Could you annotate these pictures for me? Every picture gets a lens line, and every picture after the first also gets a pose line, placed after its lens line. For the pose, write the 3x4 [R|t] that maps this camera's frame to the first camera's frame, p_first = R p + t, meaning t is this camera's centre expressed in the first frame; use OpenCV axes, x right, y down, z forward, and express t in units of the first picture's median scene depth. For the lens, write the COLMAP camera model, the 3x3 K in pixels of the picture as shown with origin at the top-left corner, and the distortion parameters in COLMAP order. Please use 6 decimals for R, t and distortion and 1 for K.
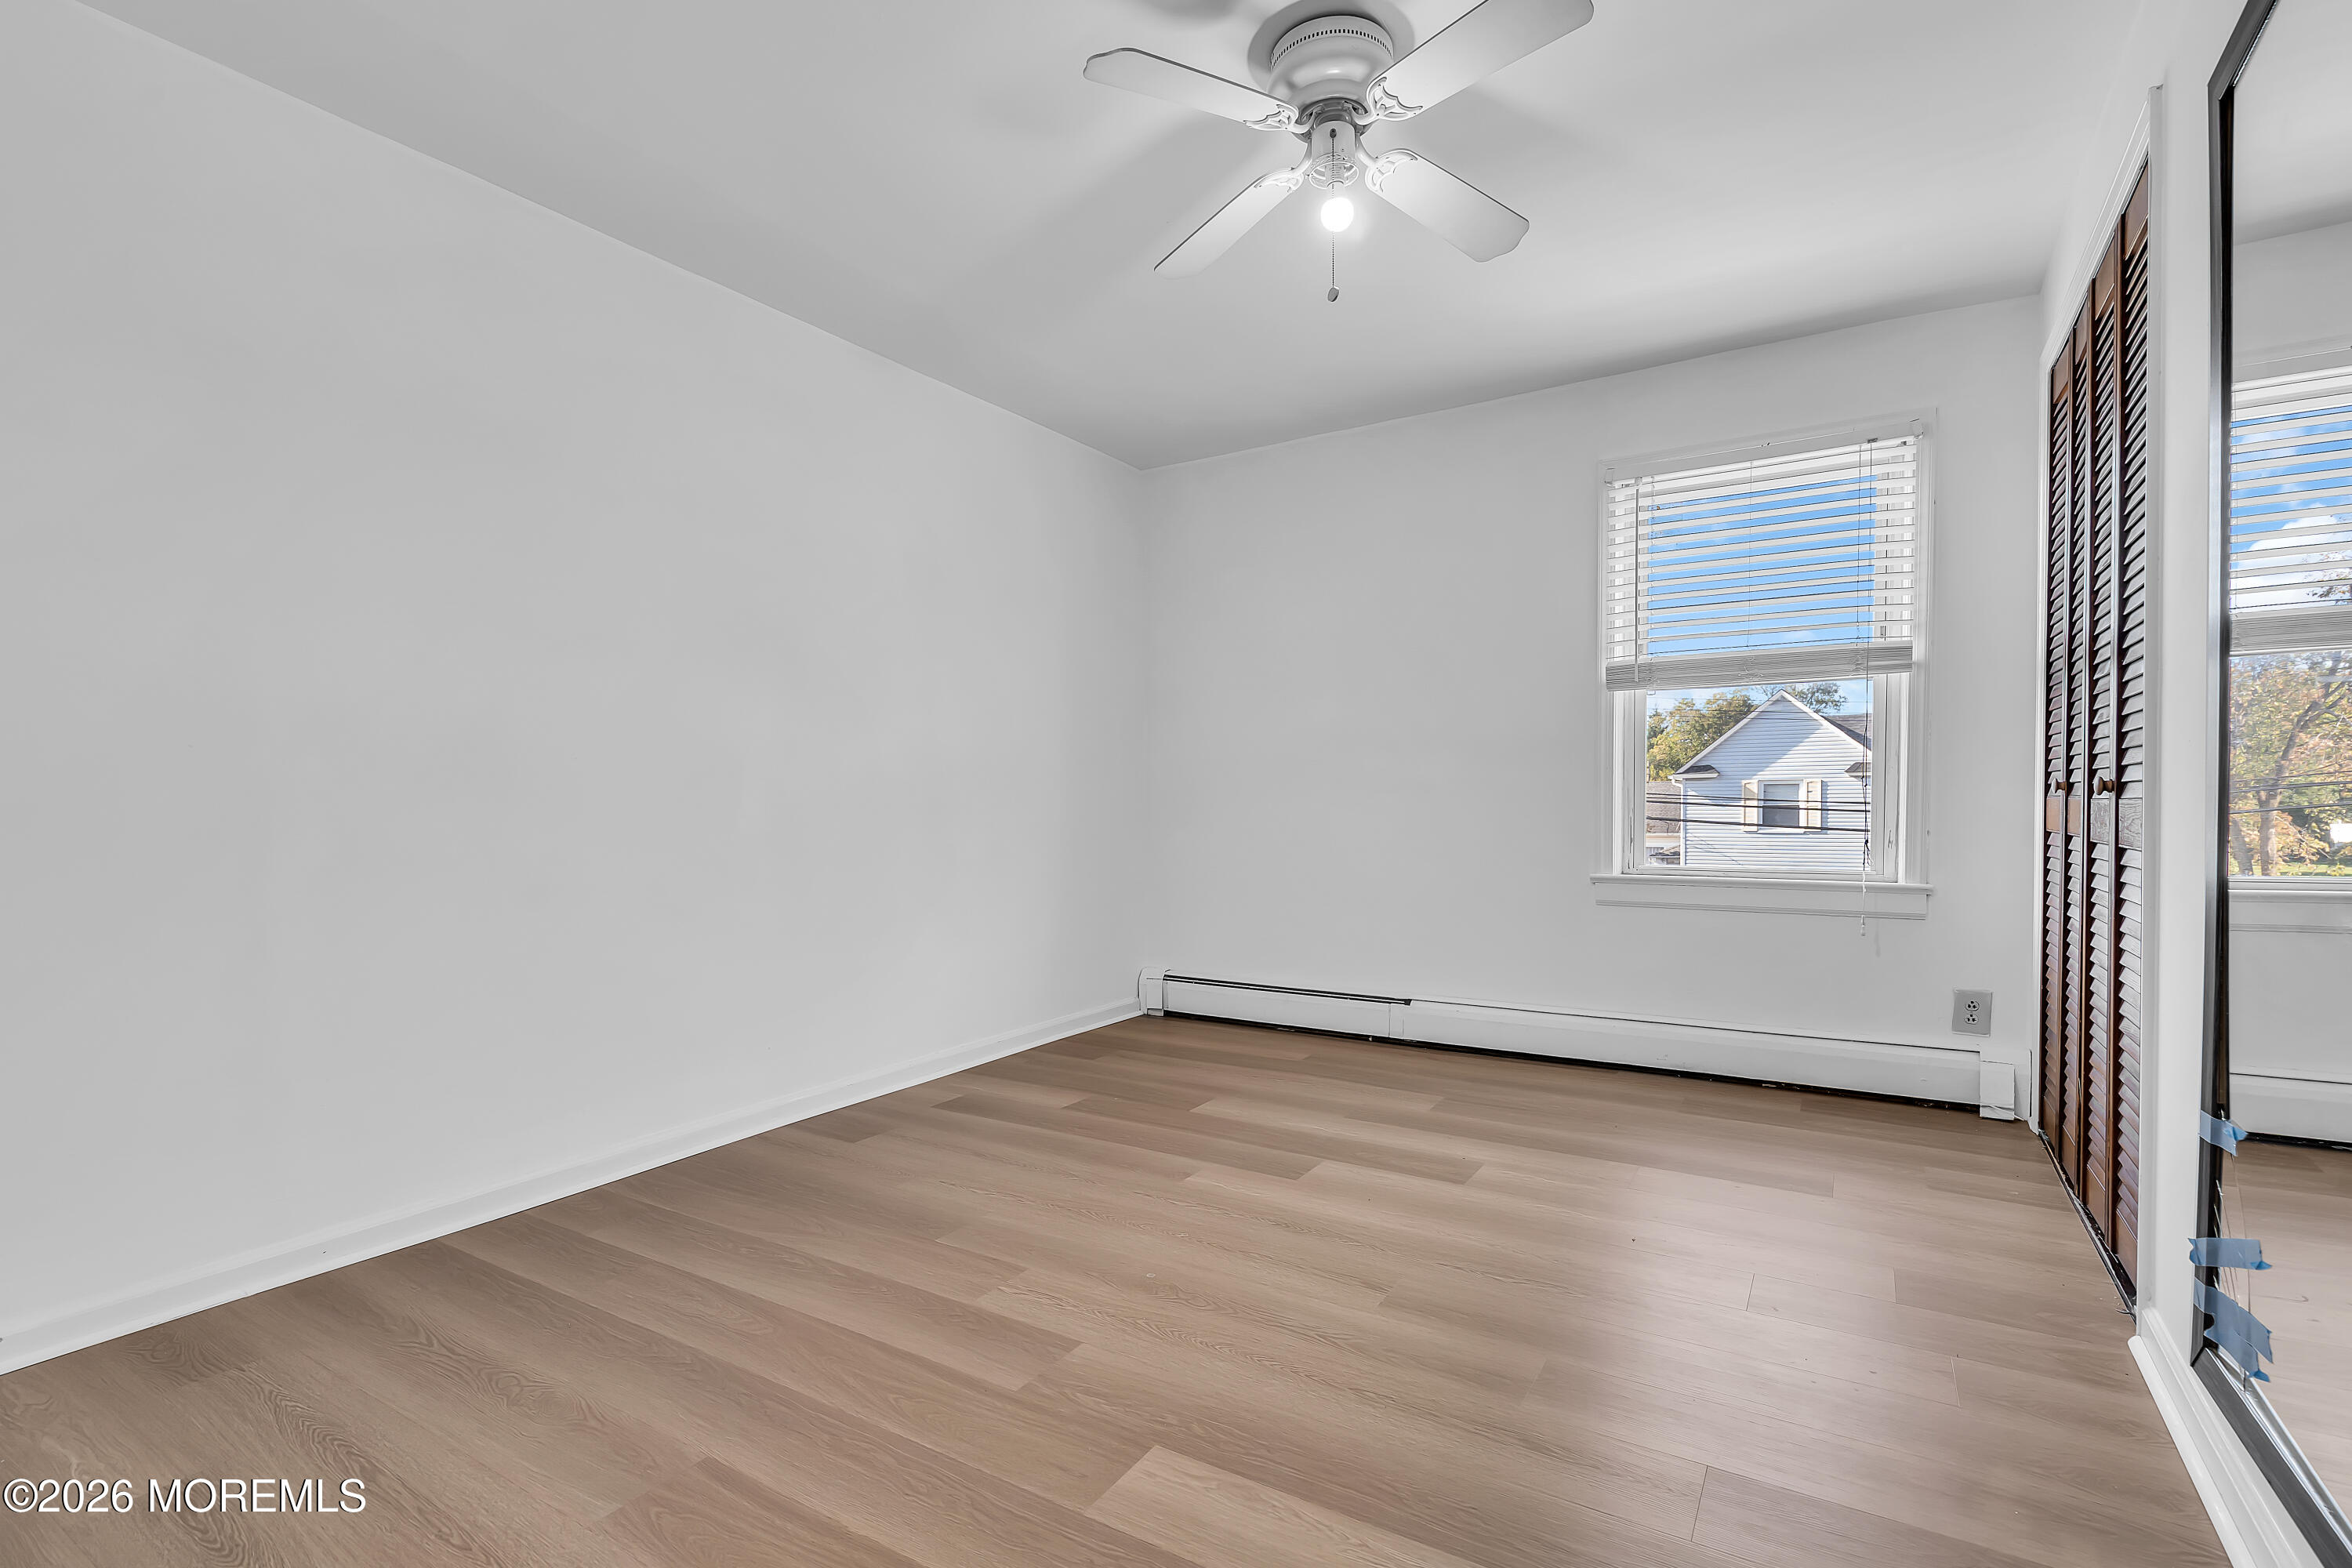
lens RADIAL K [[1073.8, 0, 1177.0], [0, 1073.8, 795.3], [0, 0, 1]] dist [-0.003449, 0.002302]
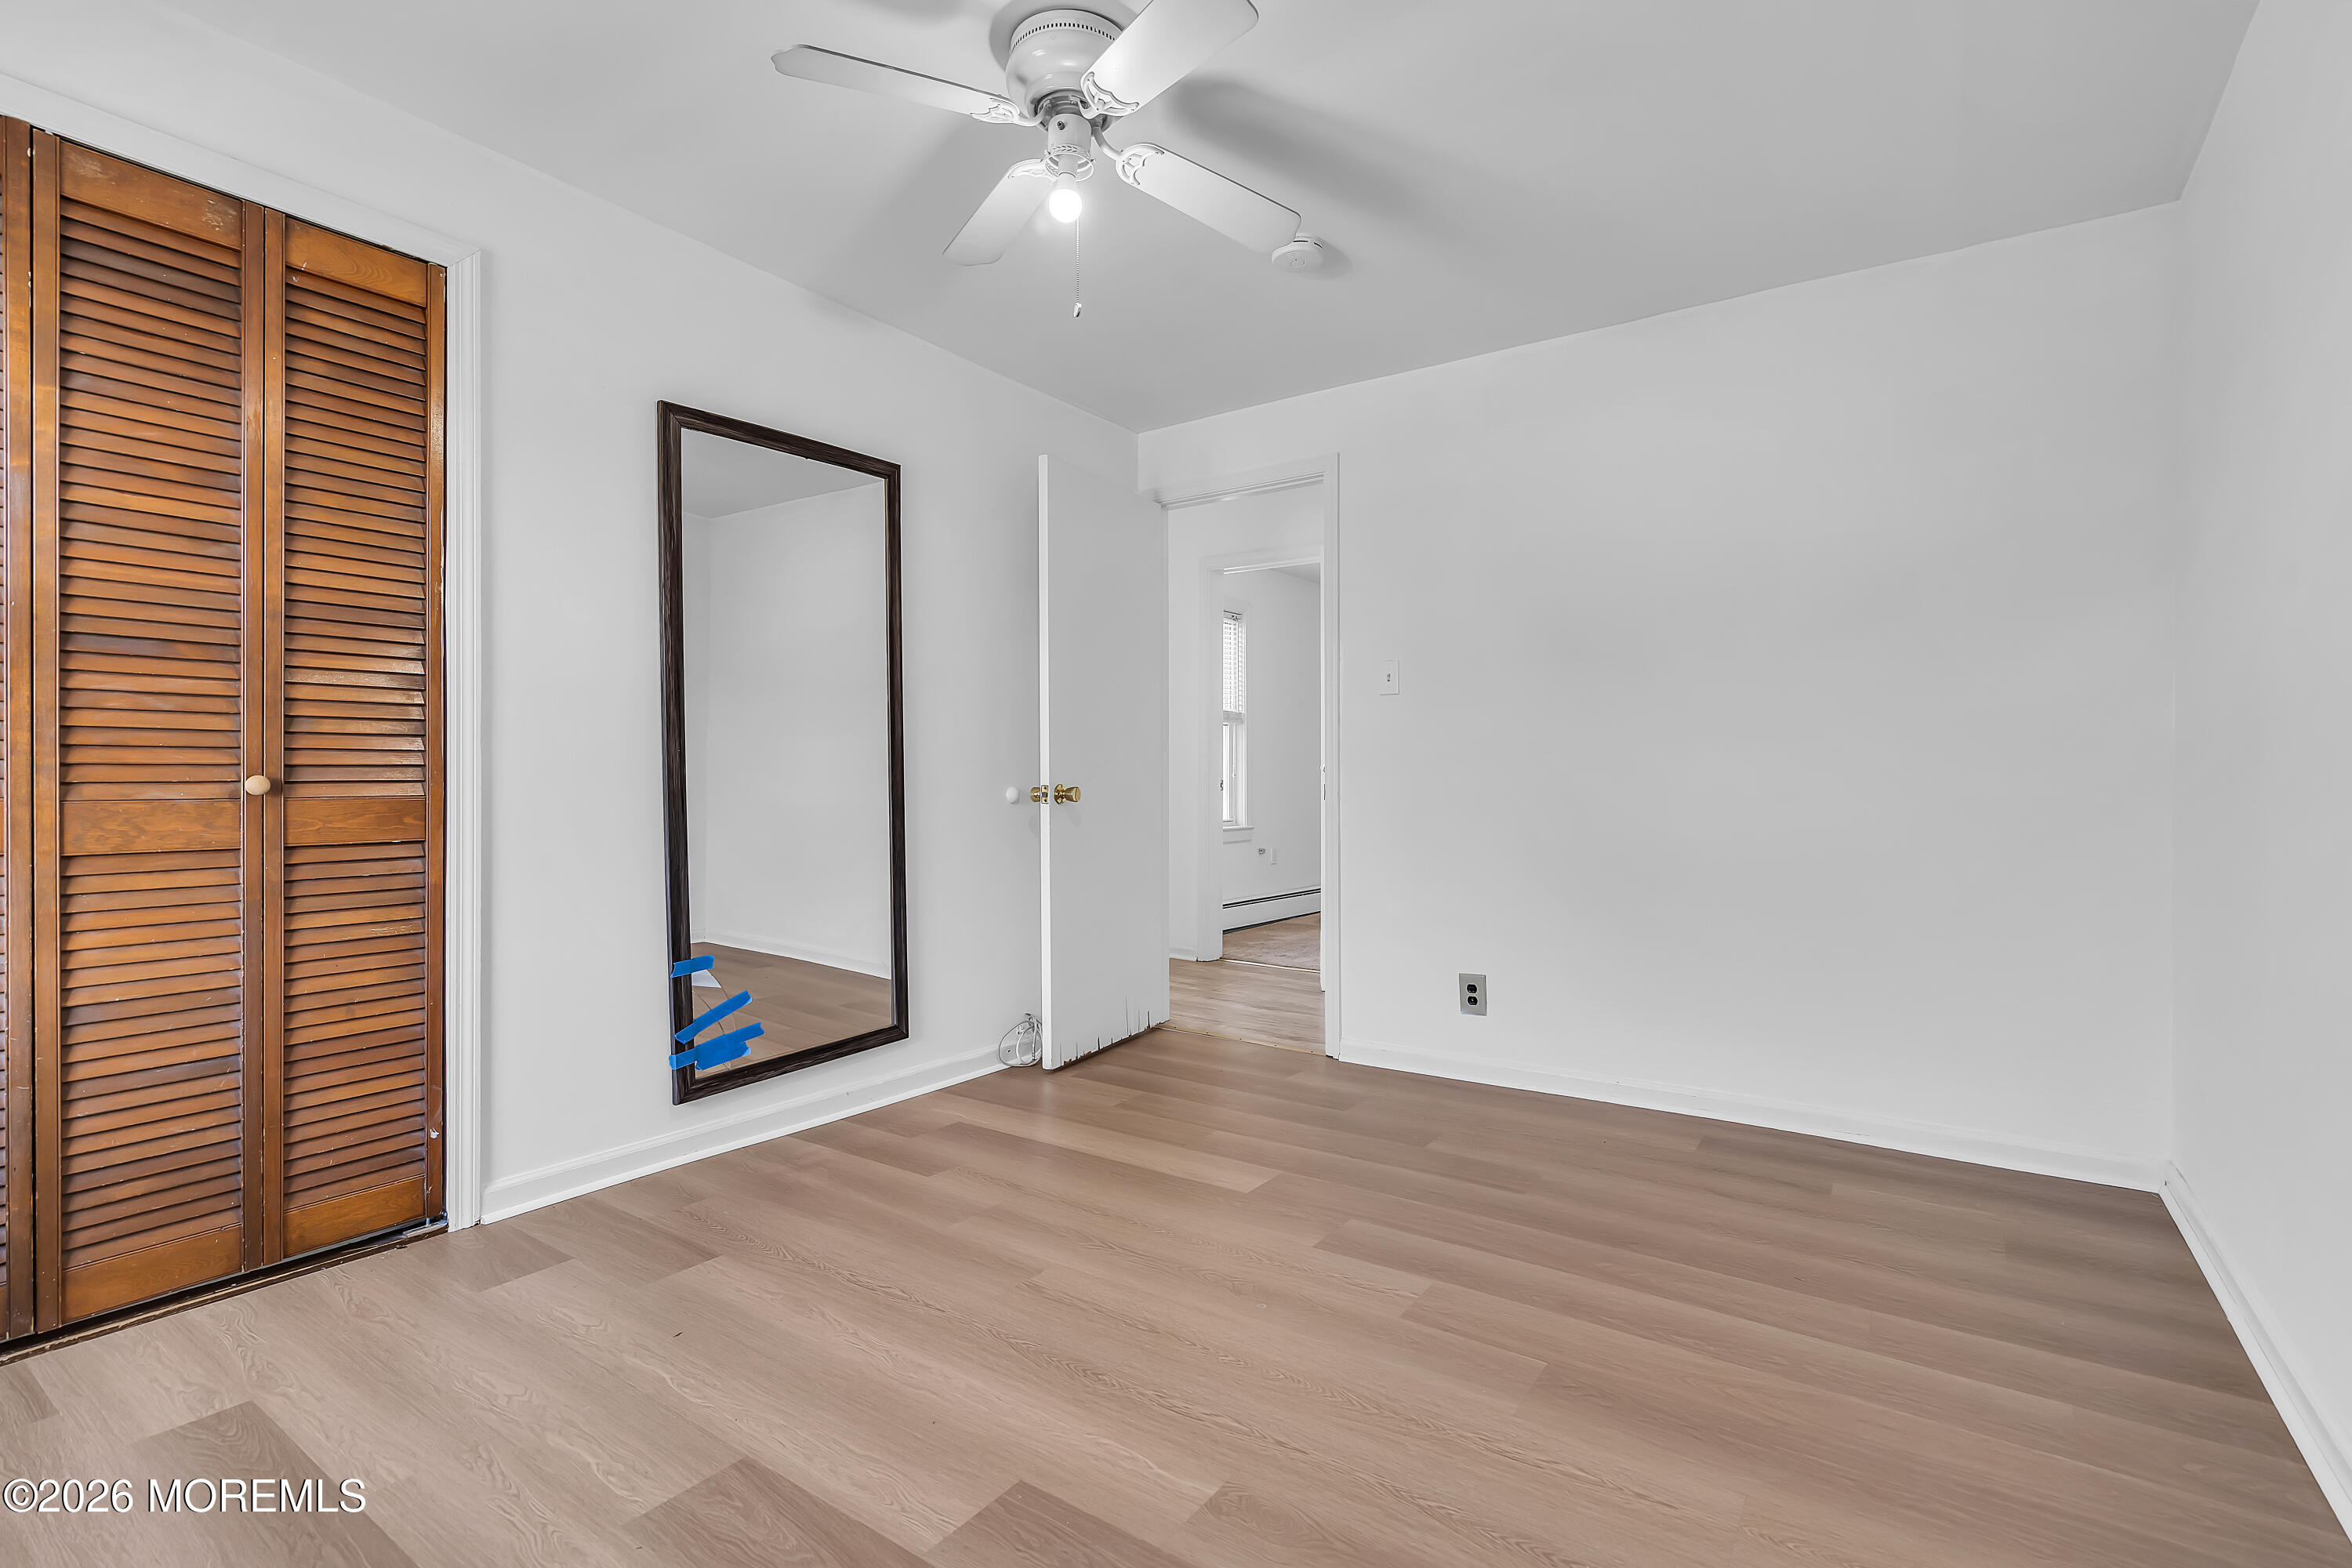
lens RADIAL K [[1073.8, 0, 1177.2], [0, 1073.8, 783.8], [0, 0, 1]] dist [-0.003449, 0.002302]
pose [[-0.998669, 0.008791, 0.050816, -0.002892], [0.008622, 0.999957, -0.003547, -0.002564], [-0.050845, -0.003104, -0.998702, 1.827487]]
